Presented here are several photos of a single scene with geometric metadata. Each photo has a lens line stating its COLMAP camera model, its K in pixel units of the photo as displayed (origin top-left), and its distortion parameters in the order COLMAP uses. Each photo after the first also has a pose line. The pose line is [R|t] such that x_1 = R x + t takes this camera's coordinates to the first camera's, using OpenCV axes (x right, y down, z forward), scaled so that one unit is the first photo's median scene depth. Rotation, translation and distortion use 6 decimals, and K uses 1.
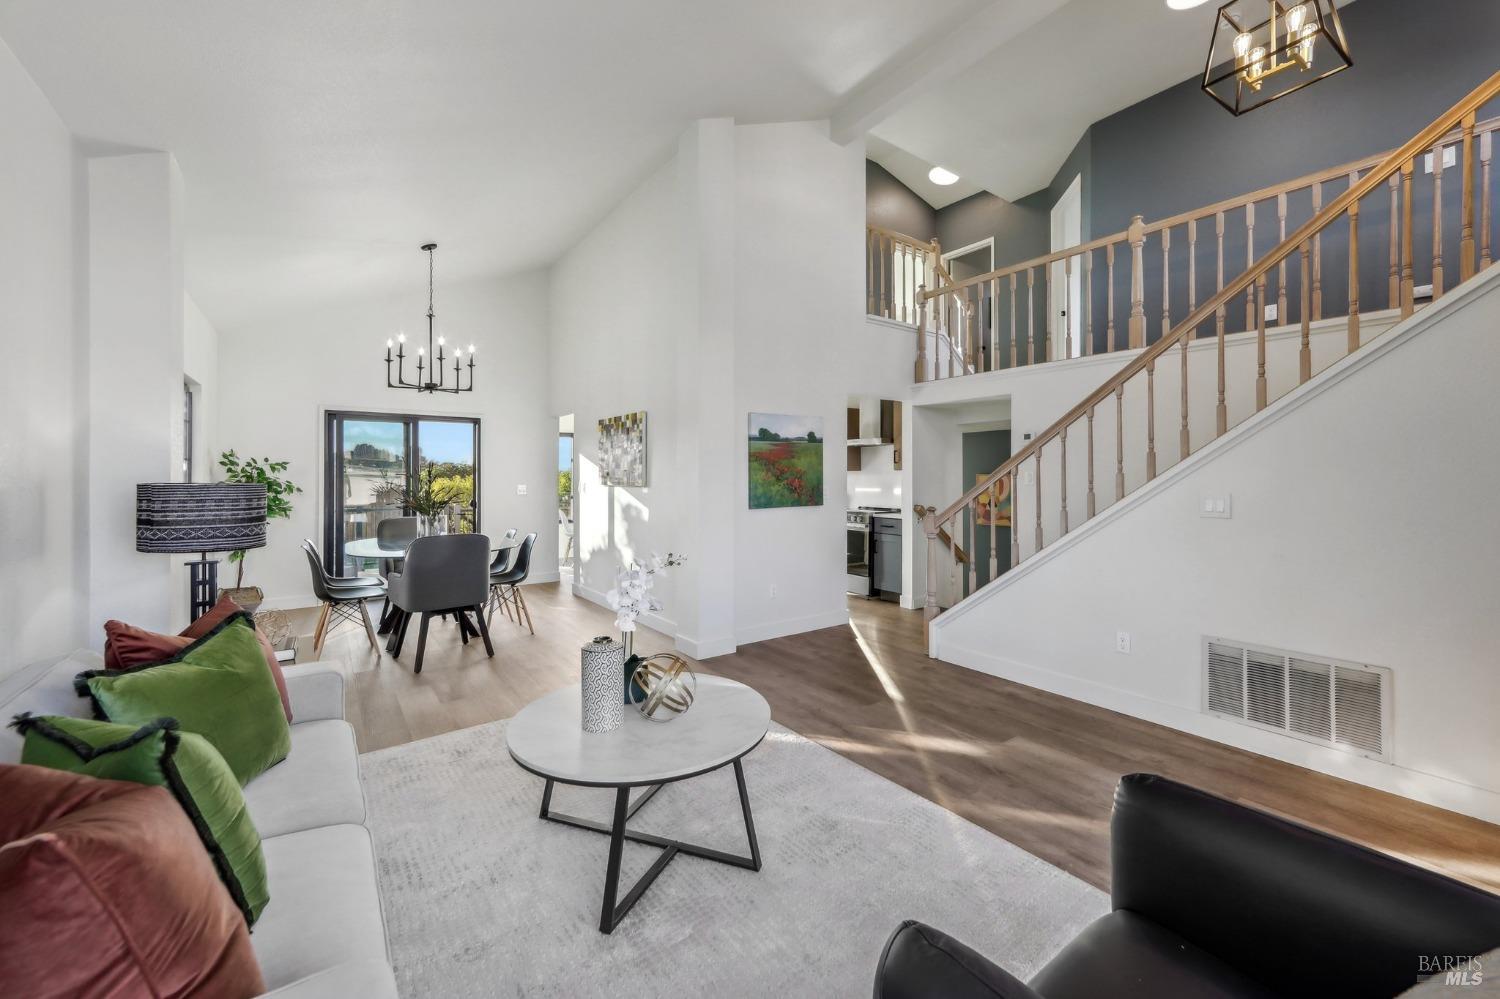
lens RADIAL K [[621.3, 0, 767.2], [0, 621.3, 470.5], [0, 0, 1]] dist [-0.000823, 0.000052]
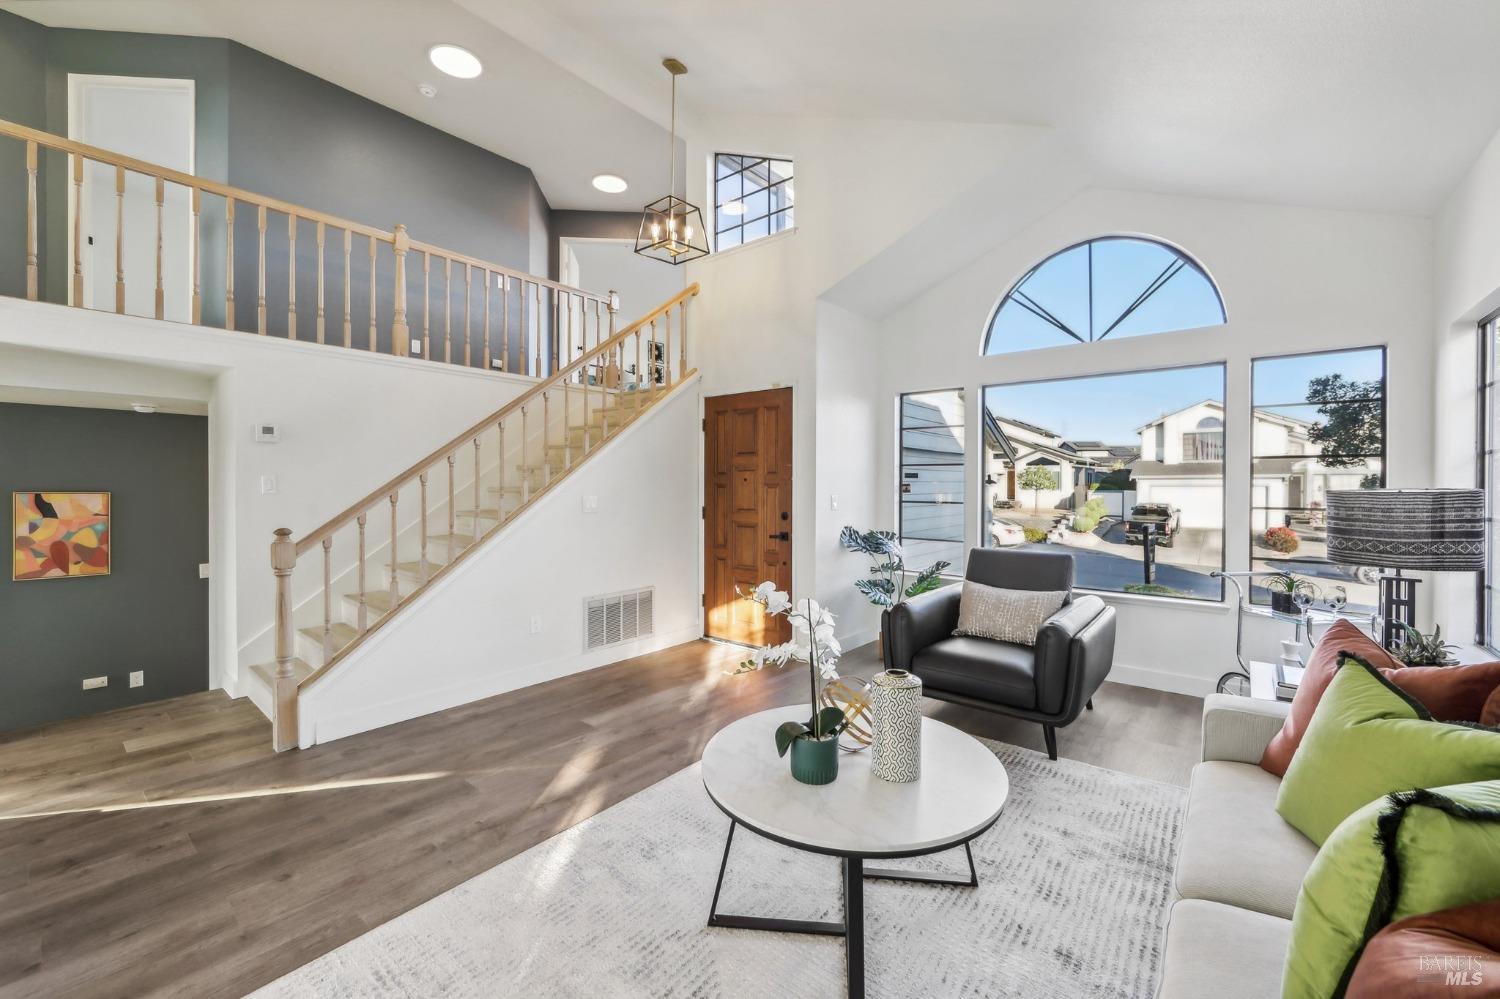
lens RADIAL K [[618.0, 0, 747.5], [0, 618.0, 494.3], [0, 0, 1]] dist [-0.009514, -0.000021]
pose [[-0.259337, -0.012508, 0.965706, -0.631218], [-0.006942, 0.999914, 0.011086, 0.014586], [-0.965762, -0.003828, -0.259402, 0.880772]]
